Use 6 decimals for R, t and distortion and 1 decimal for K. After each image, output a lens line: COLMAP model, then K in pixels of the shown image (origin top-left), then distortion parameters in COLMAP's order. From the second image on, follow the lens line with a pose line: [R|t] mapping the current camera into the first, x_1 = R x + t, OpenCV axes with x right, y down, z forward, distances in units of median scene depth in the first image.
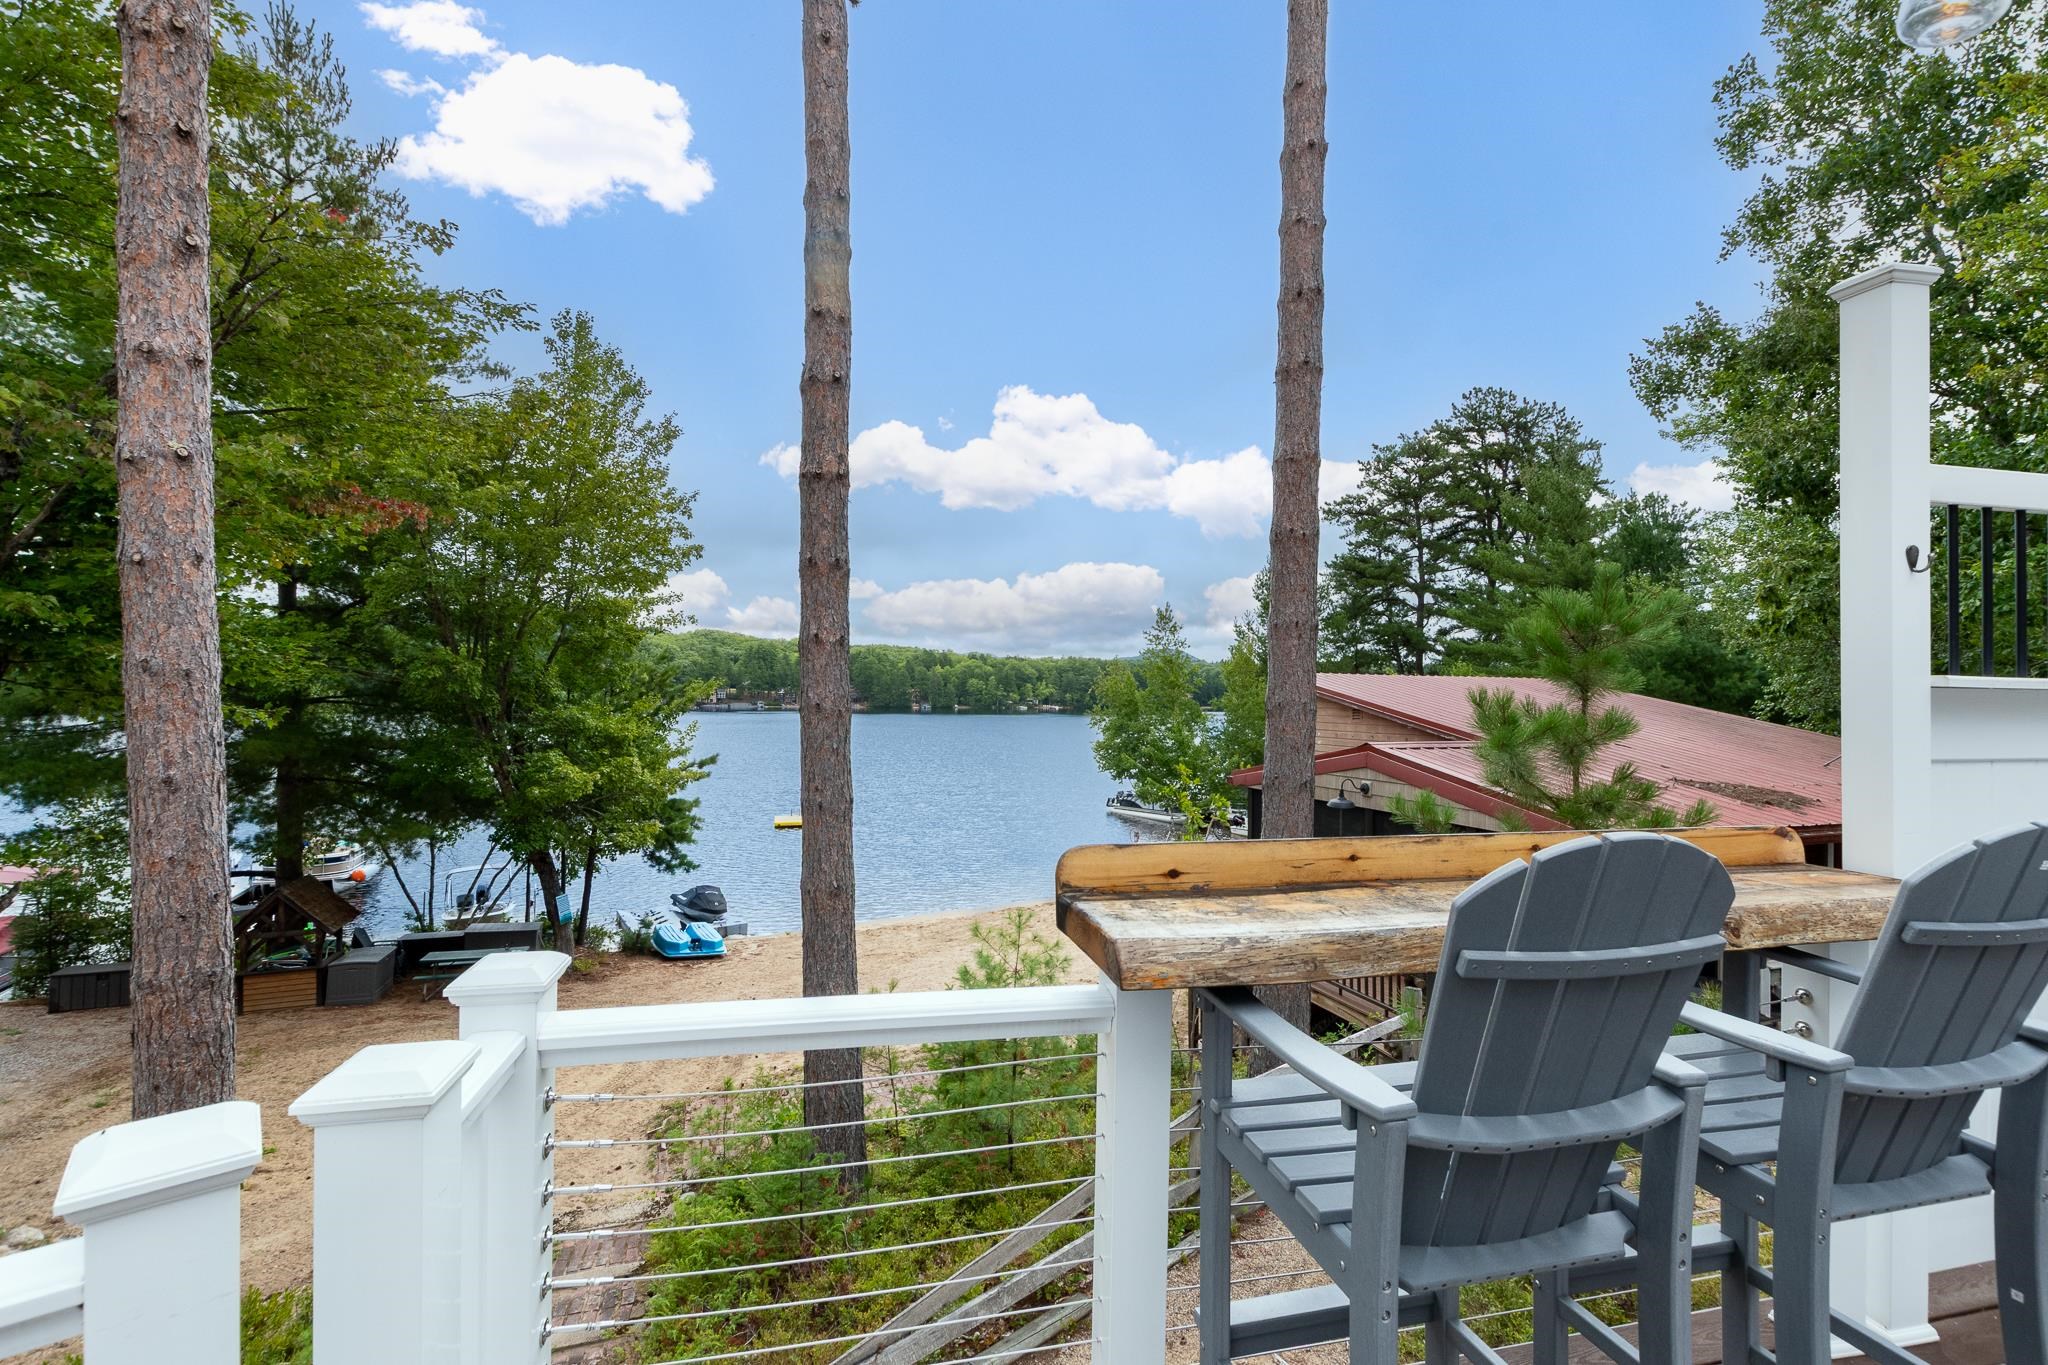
lens RADIAL K [[913.2, 0, 1024.8], [0, 913.2, 686.7], [0, 0, 1]] dist [0.004230, -0.001738]
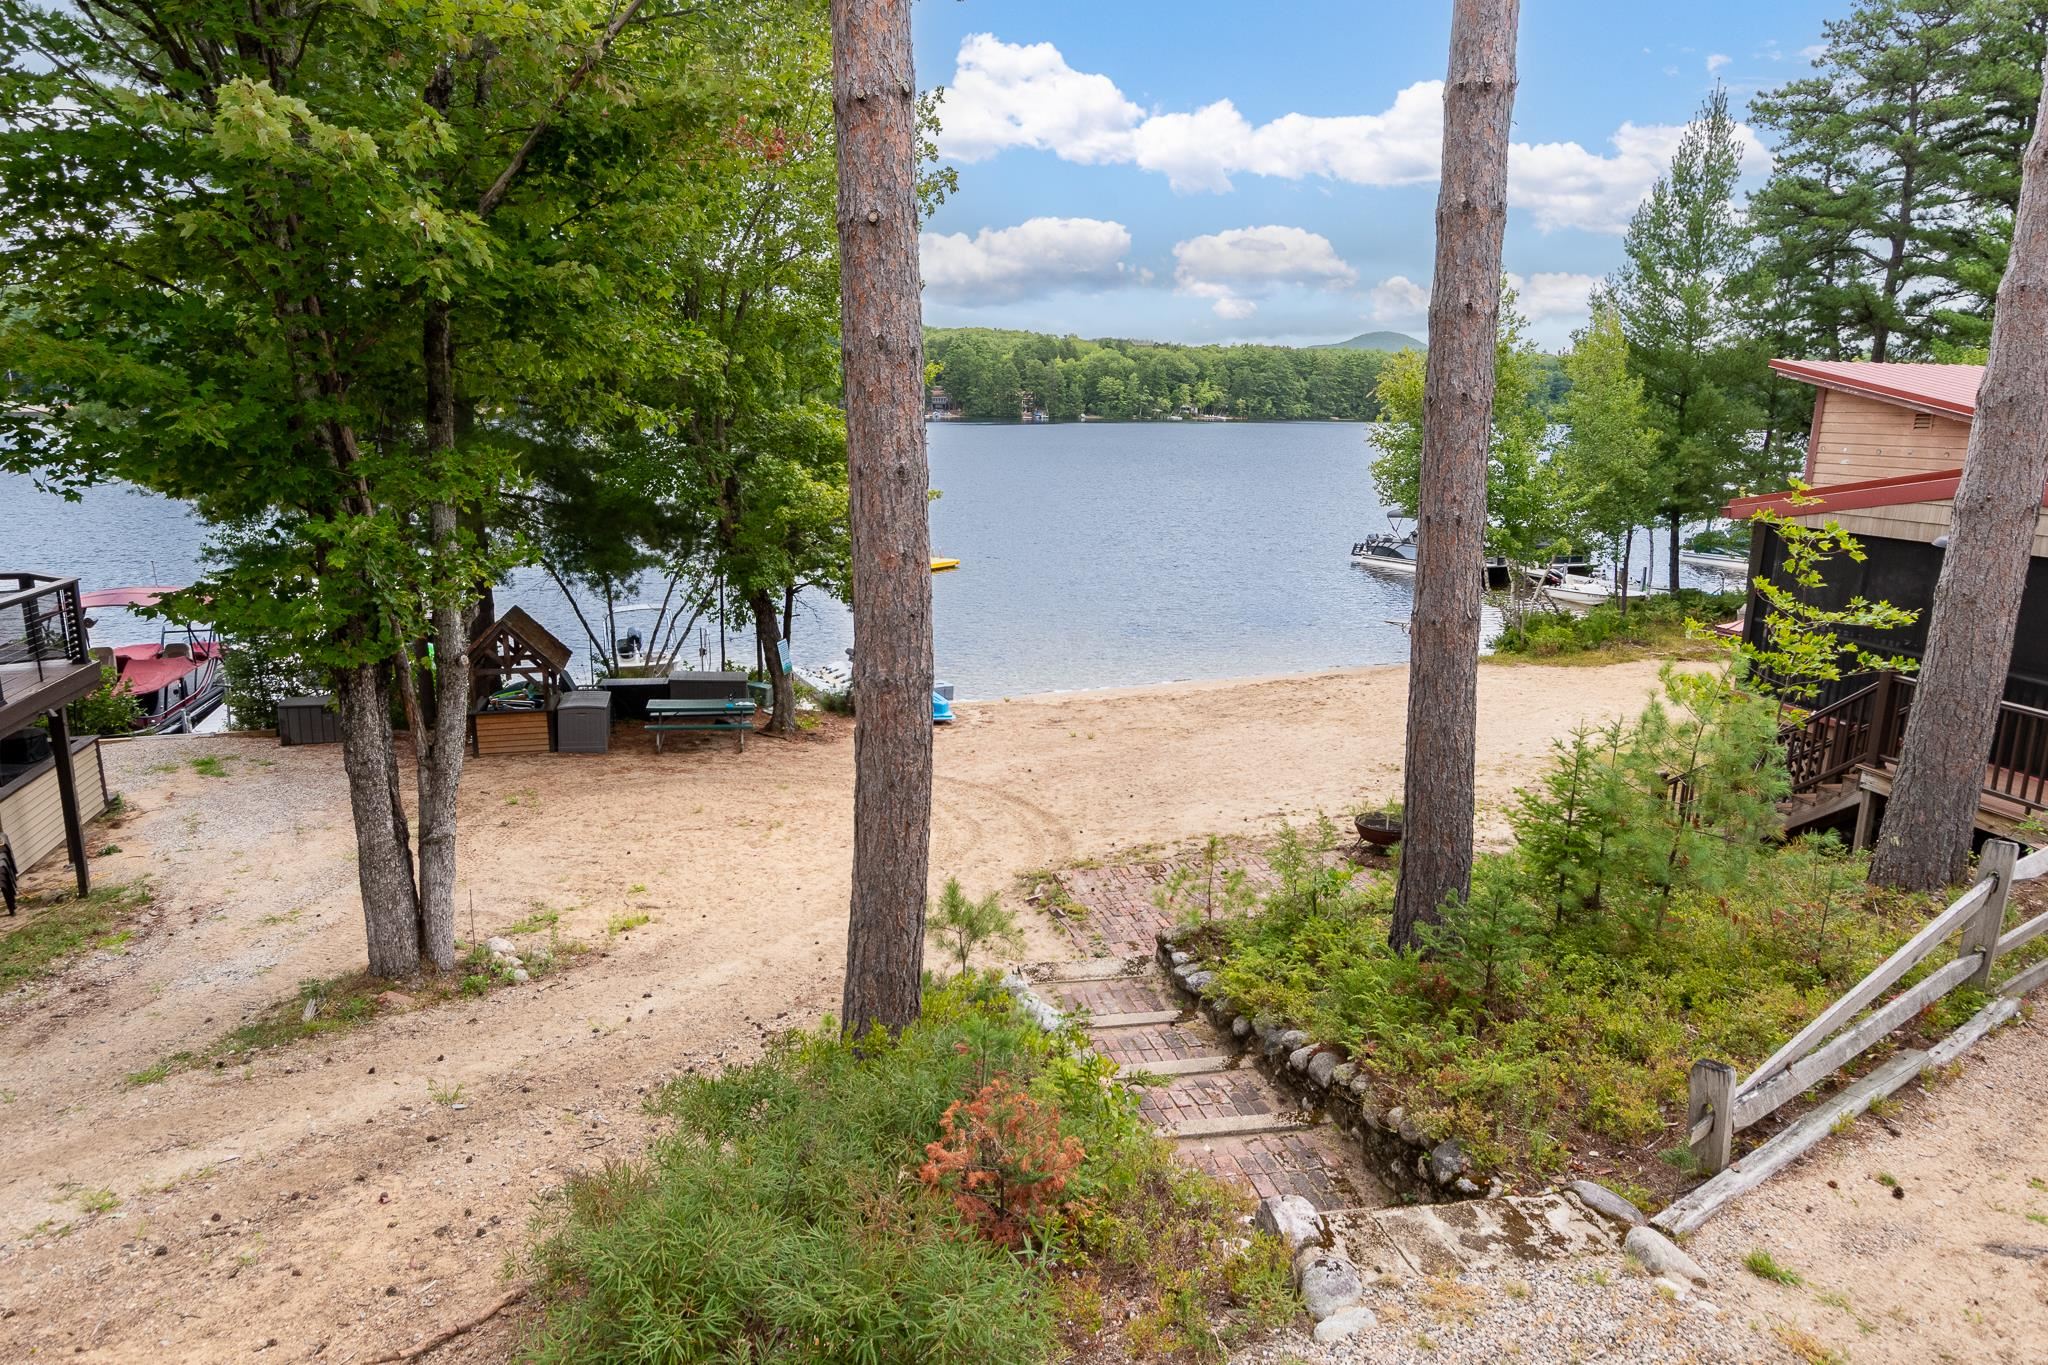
lens RADIAL K [[1247.1, 0, 933.1], [0, 1247.1, 679.3], [0, 0, 1]] dist [0.000644, -0.000058]
pose [[0.987467, 0.037322, -0.153350, -0.097314], [-0.001603, 0.973959, 0.226720, 0.003011], [0.157818, -0.223633, 0.961812, -0.036038]]
